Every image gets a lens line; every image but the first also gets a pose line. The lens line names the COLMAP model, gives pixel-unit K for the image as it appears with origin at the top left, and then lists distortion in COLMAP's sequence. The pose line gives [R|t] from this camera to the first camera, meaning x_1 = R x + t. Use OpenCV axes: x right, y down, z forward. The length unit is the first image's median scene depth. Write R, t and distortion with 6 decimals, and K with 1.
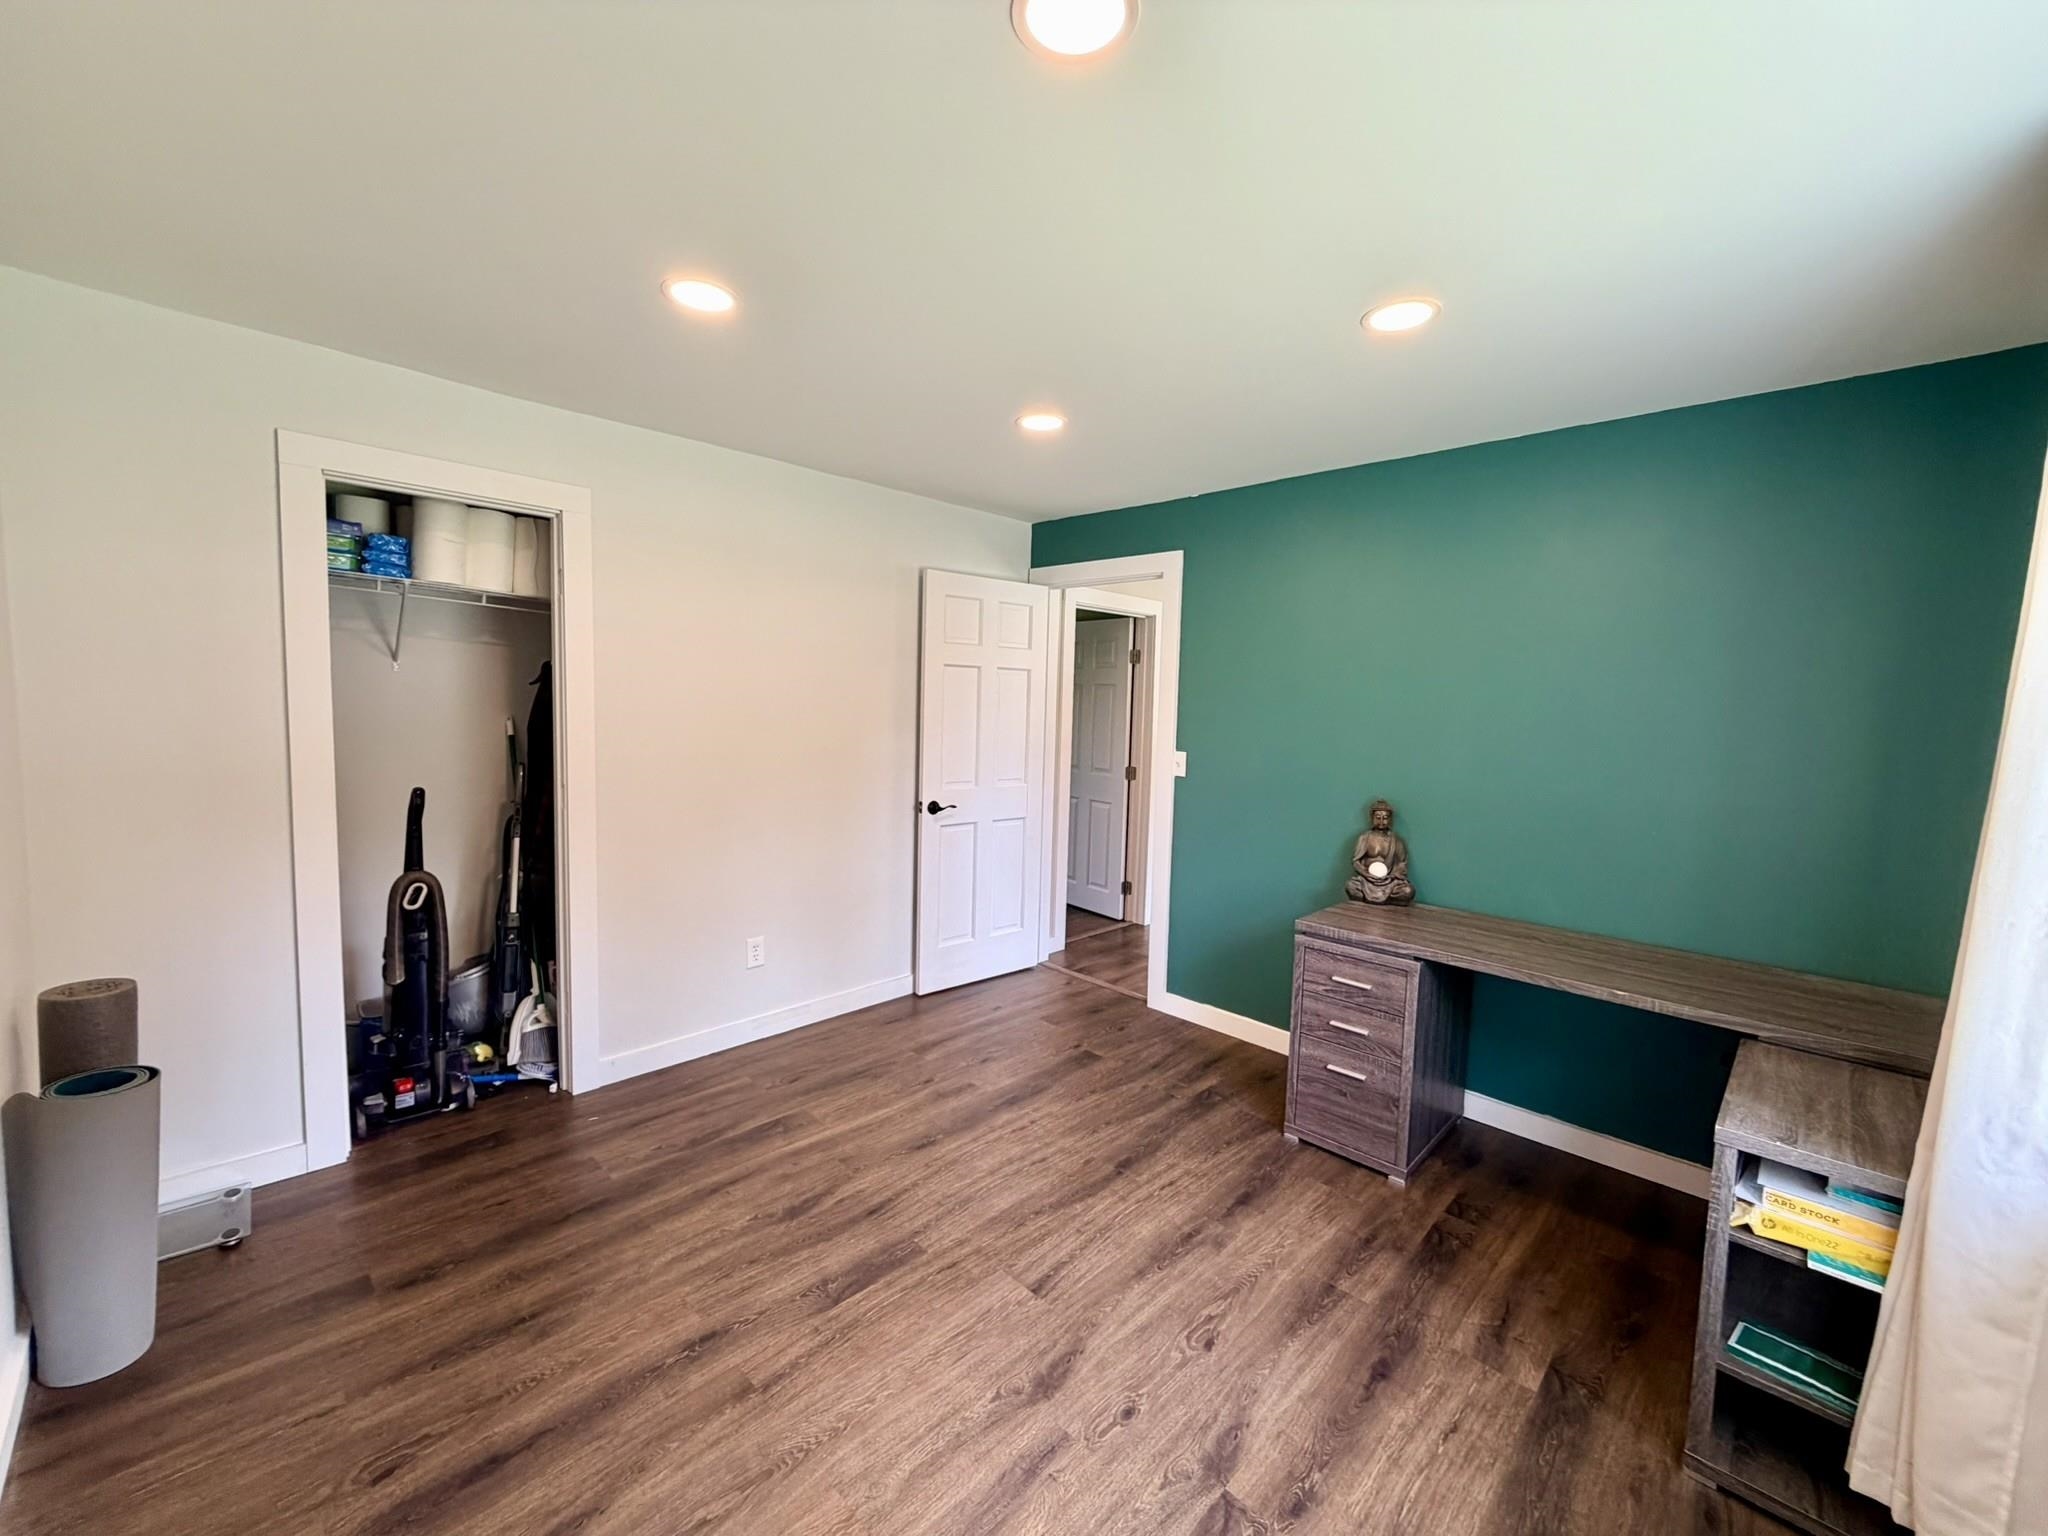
lens RADIAL K [[818.6, 0, 1026.3], [0, 818.6, 758.4], [0, 0, 1]] dist [0.000331, 0.000297]
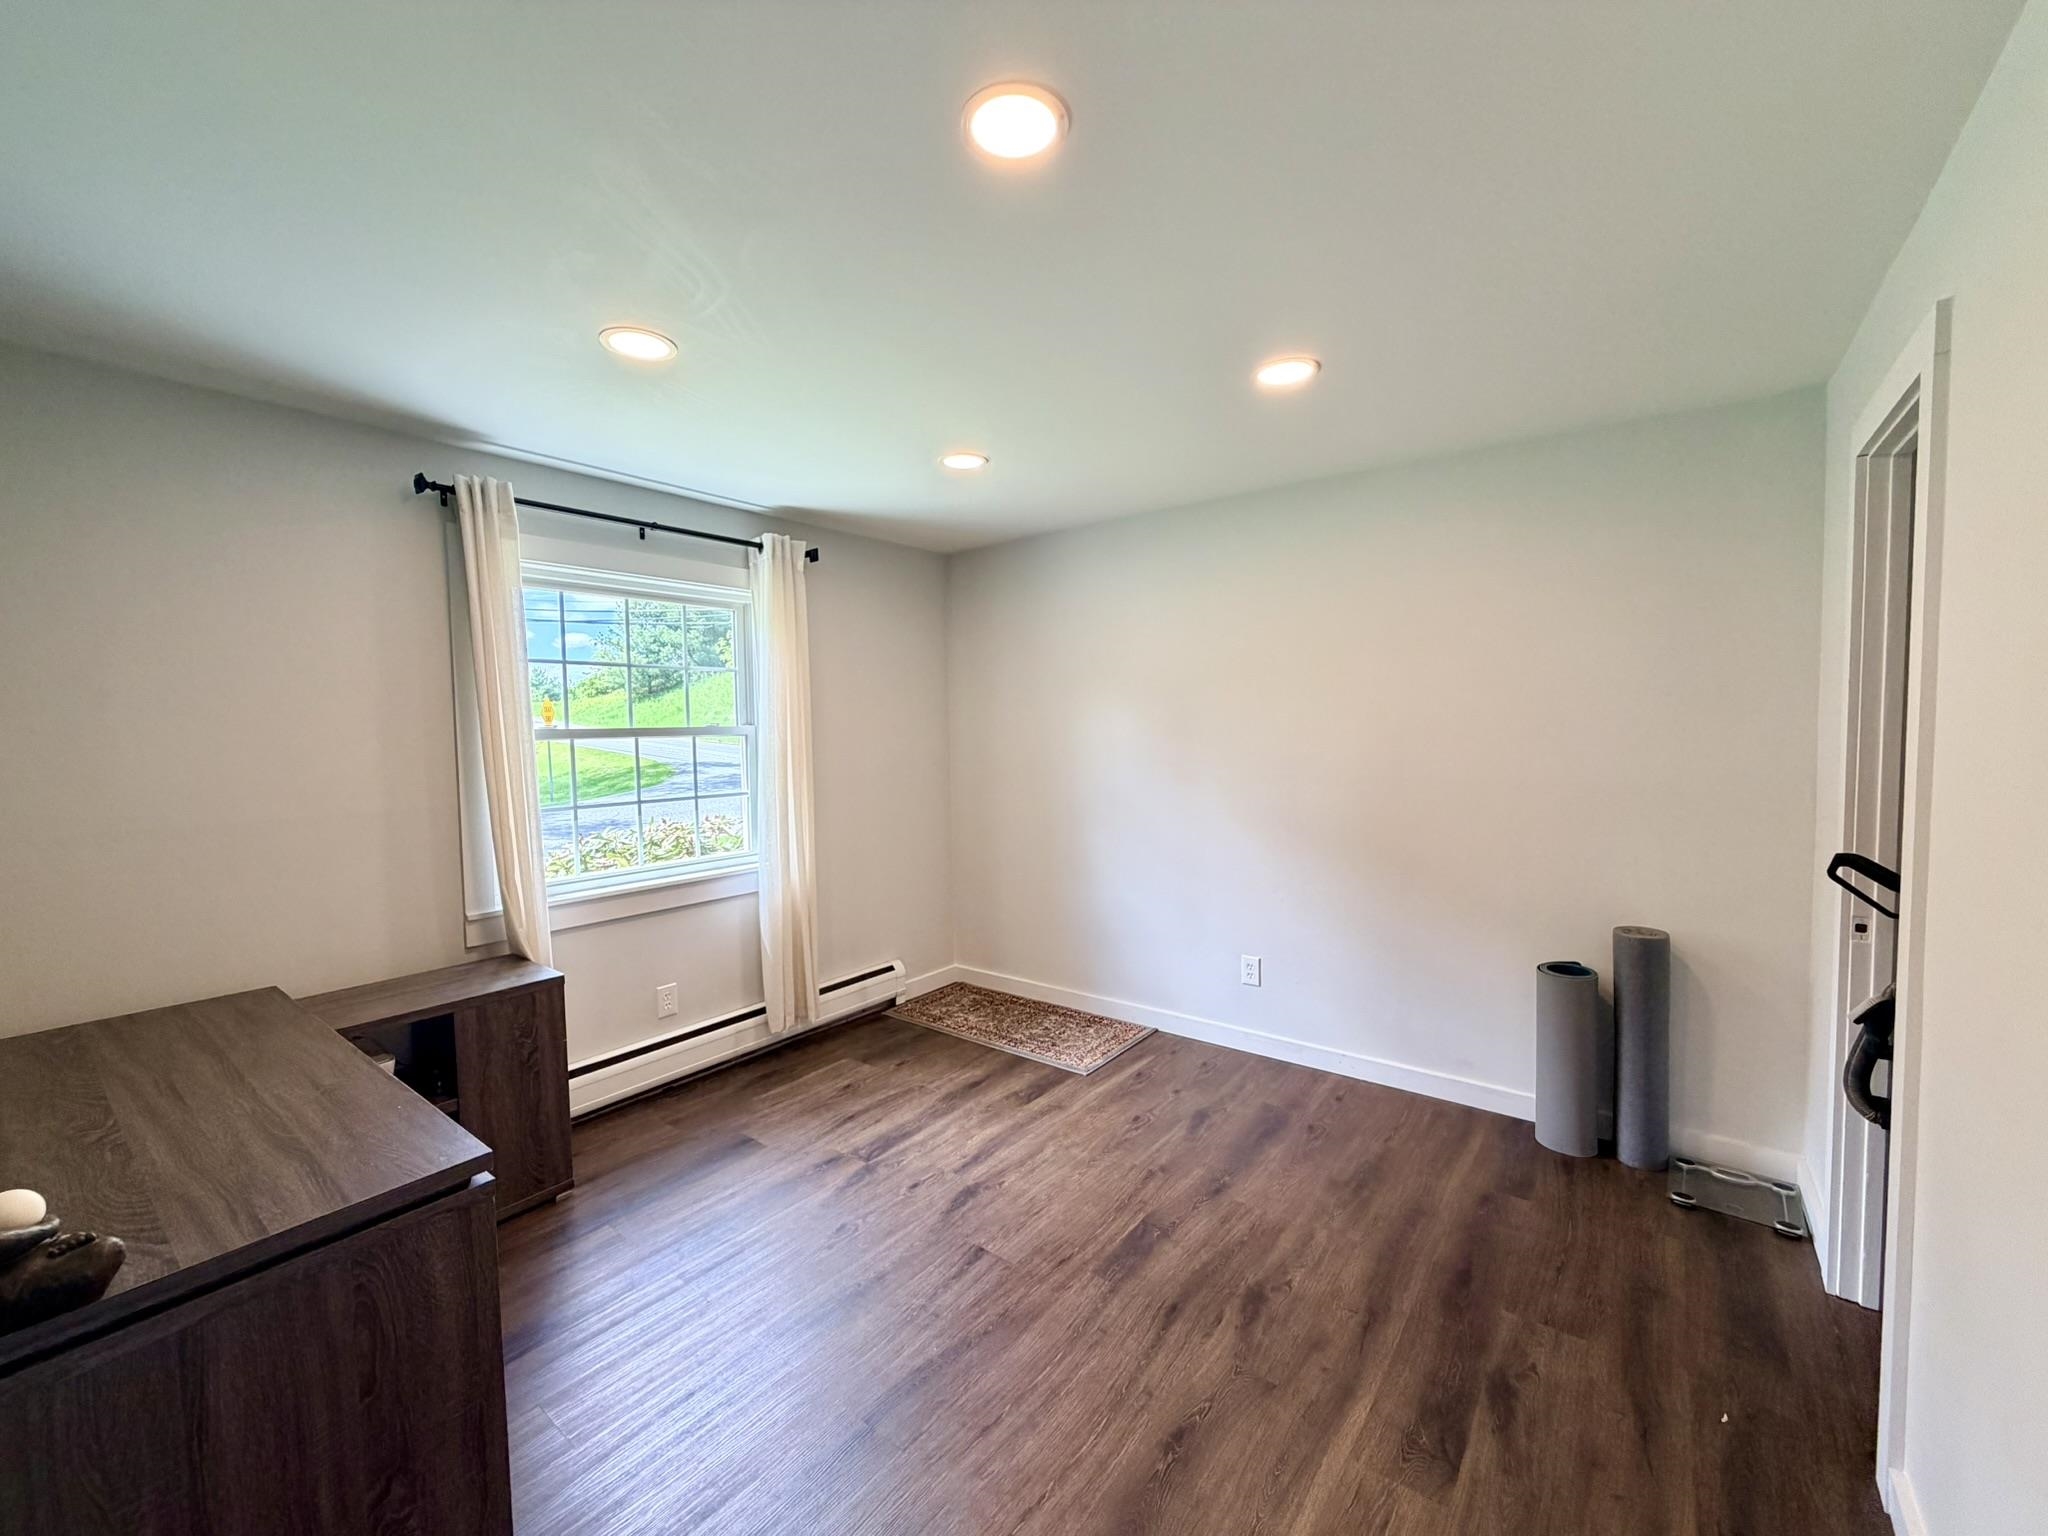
lens RADIAL K [[818.6, 0, 1016.7], [0, 818.6, 777.3], [0, 0, 1]] dist [0.000331, 0.000297]
pose [[-0.994556, -0.004361, -0.104109, 0.080171], [-0.018235, 0.990990, 0.132687, -0.136877], [0.102592, 0.133864, -0.985675, 1.990757]]
